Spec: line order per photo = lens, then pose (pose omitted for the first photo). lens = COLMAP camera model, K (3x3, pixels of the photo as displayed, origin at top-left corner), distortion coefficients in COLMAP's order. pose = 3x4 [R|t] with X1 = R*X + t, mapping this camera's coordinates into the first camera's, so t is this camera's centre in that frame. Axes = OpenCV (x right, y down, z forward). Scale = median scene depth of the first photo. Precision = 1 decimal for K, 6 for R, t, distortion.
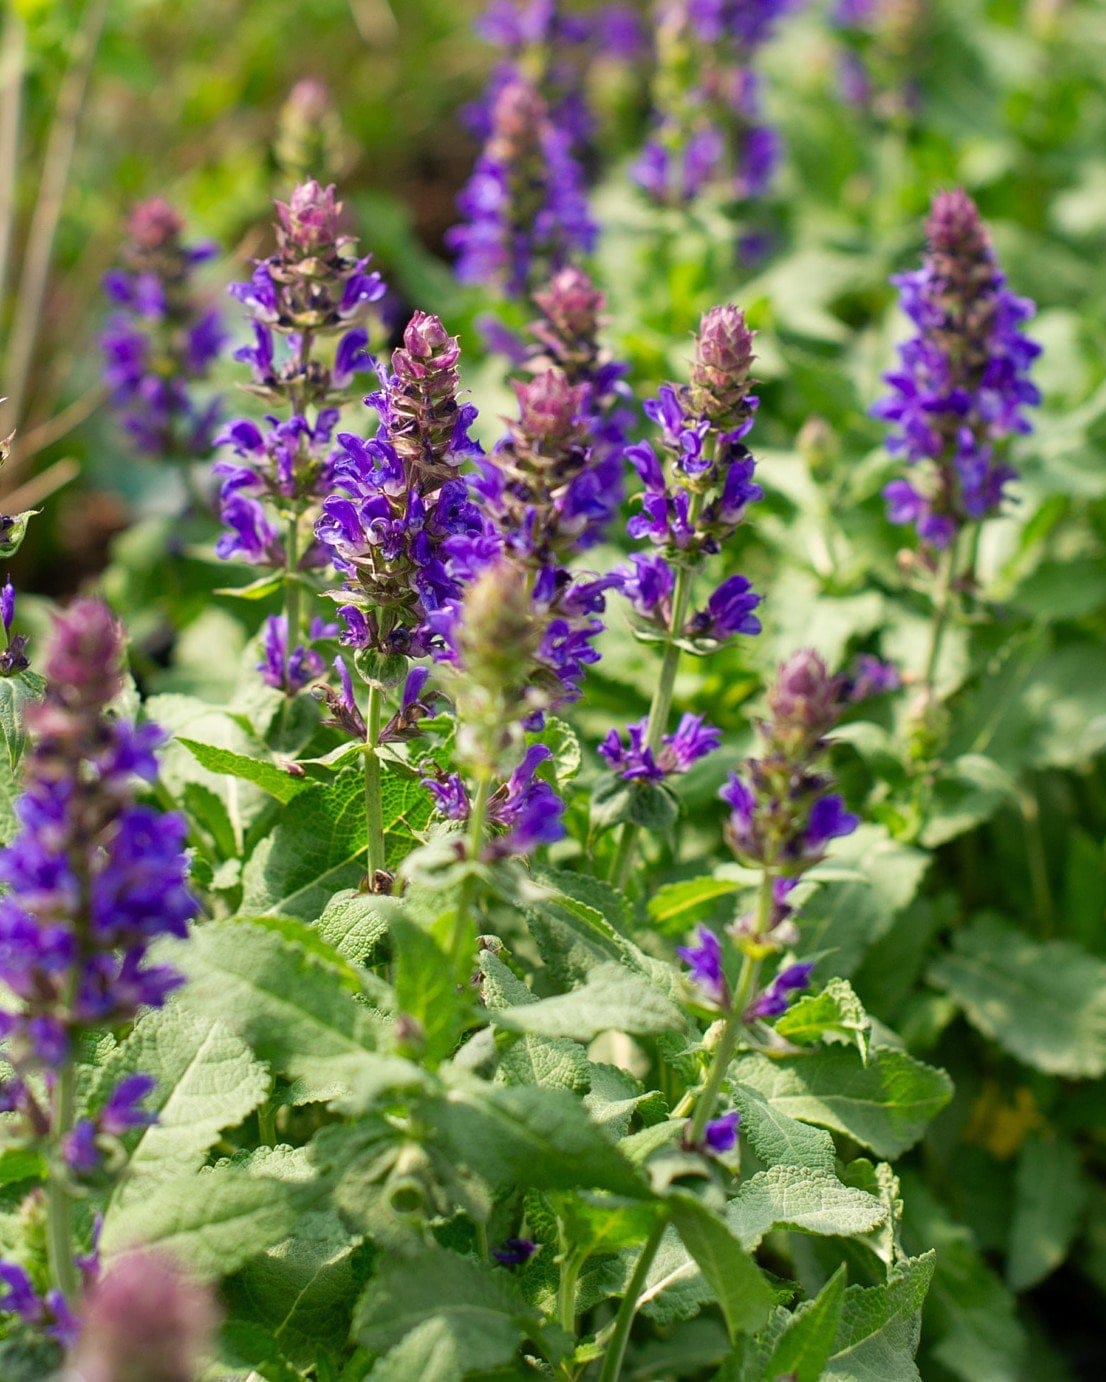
lens RADIAL K [[5972.9, 0, 553.5], [0, 5972.9, 690.6], [0, 0, 1]] dist [0.175534, 0.000000]
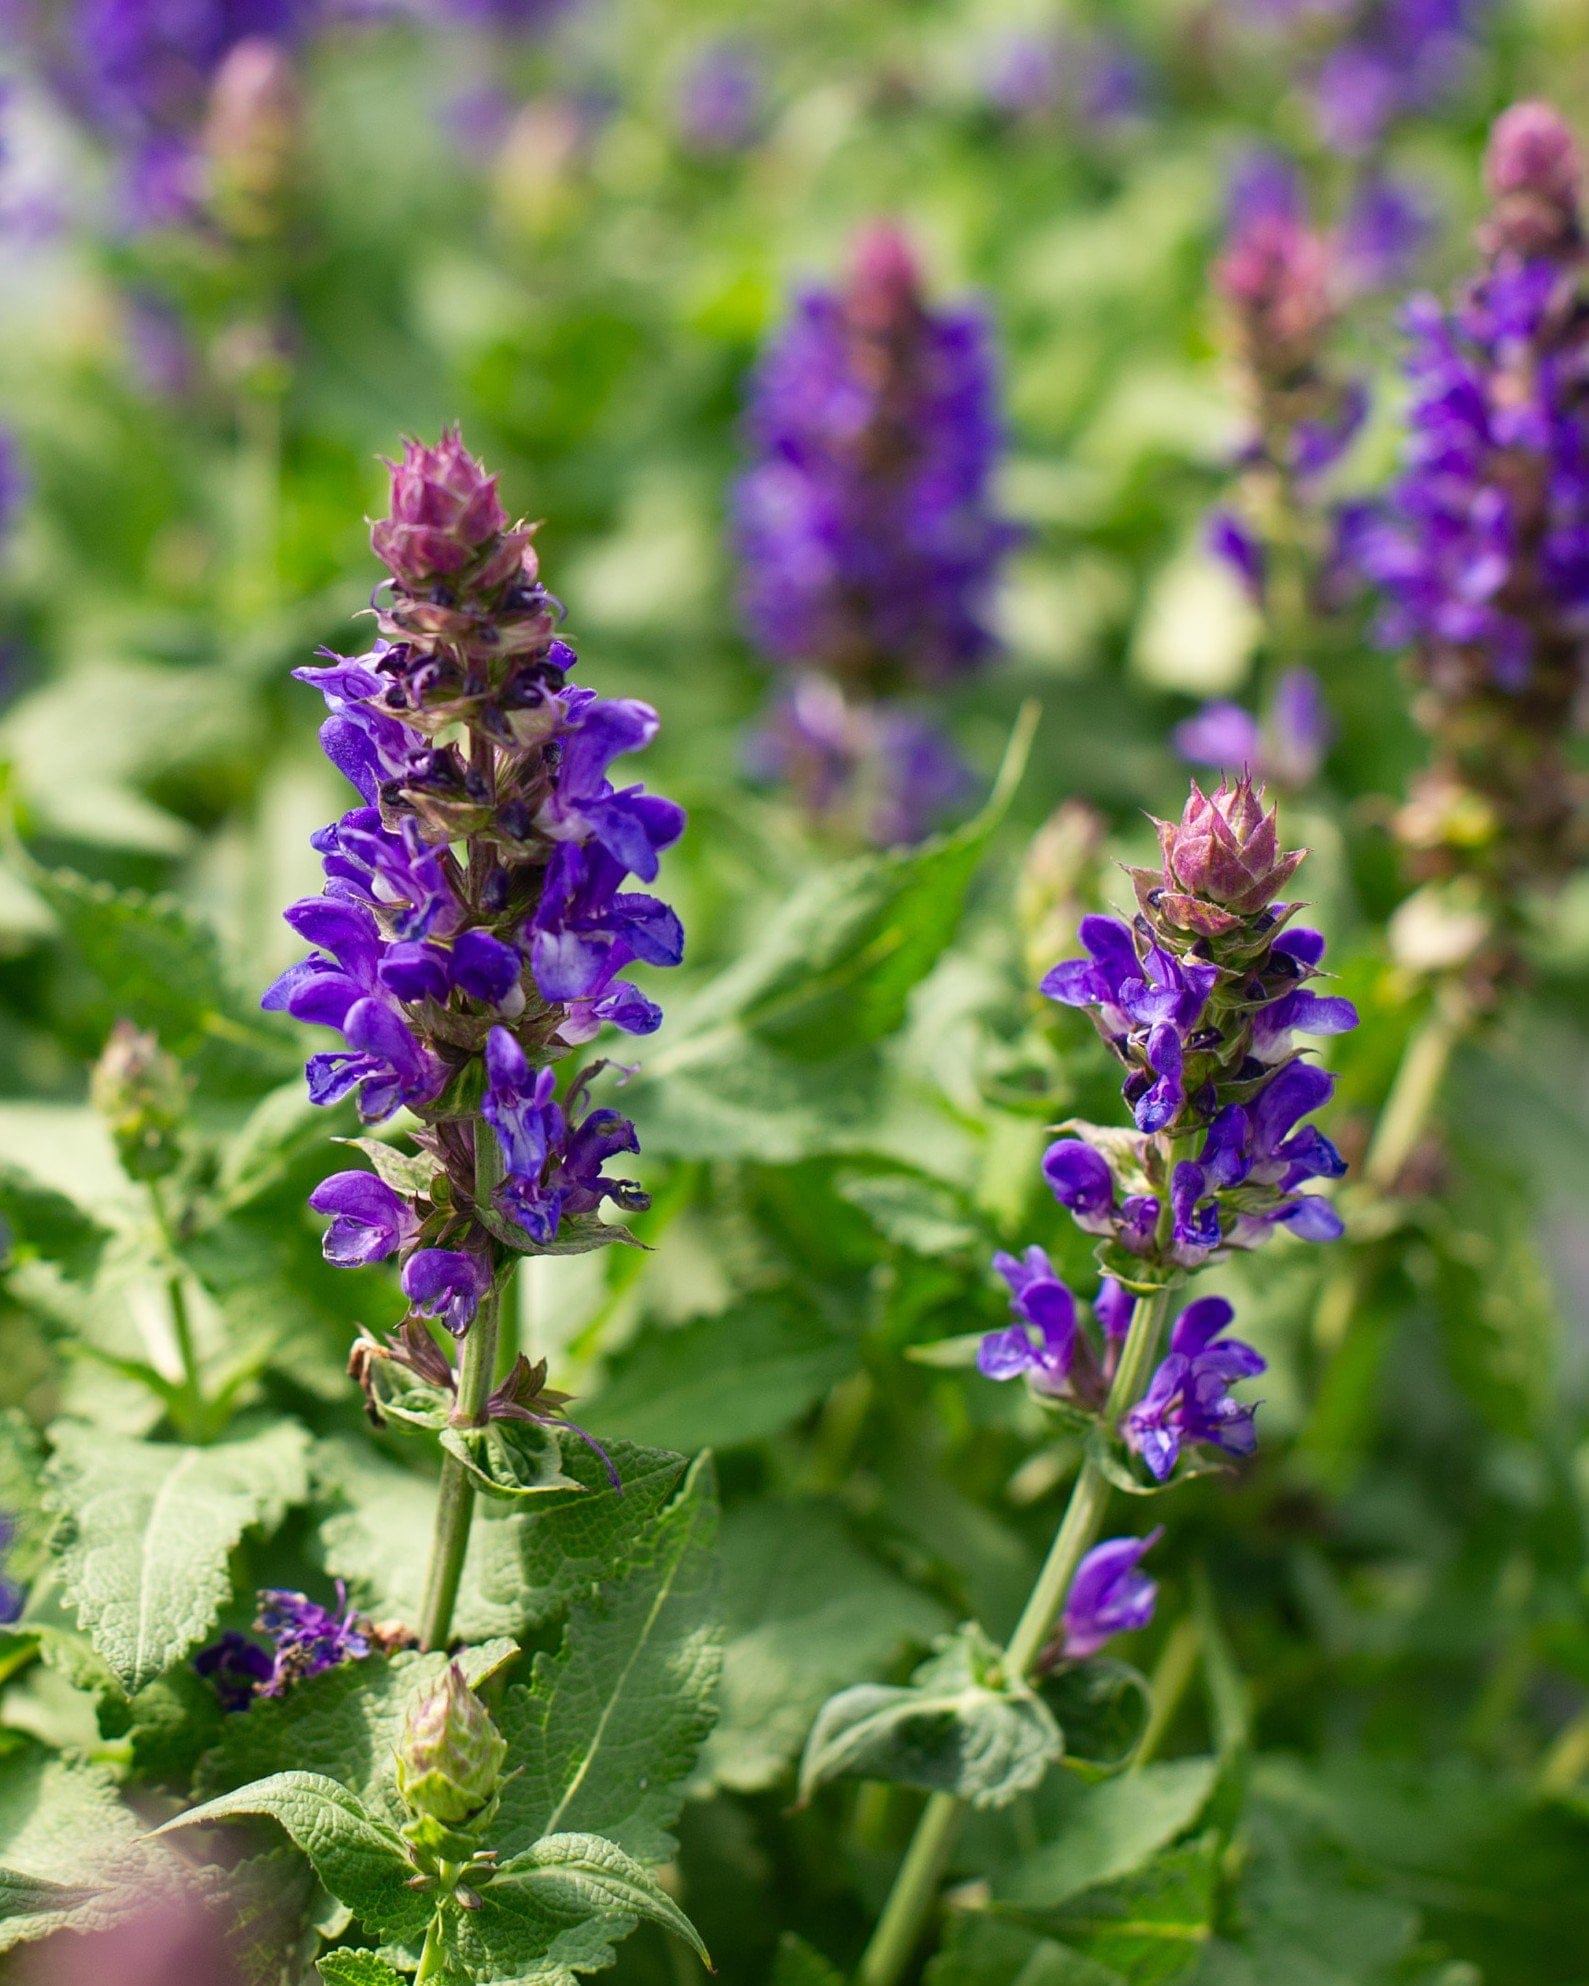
lens RADIAL K [[8583.3, 0, 794.8], [0, 8583.3, 992.1], [0, 0, 1]] dist [0.175534, 0.000000]
pose [[0.990659, -0.061282, 0.121820, 0.017047], [0.067208, 0.996717, -0.045143, -0.017721], [-0.118653, 0.052908, 0.991525, 0.400143]]
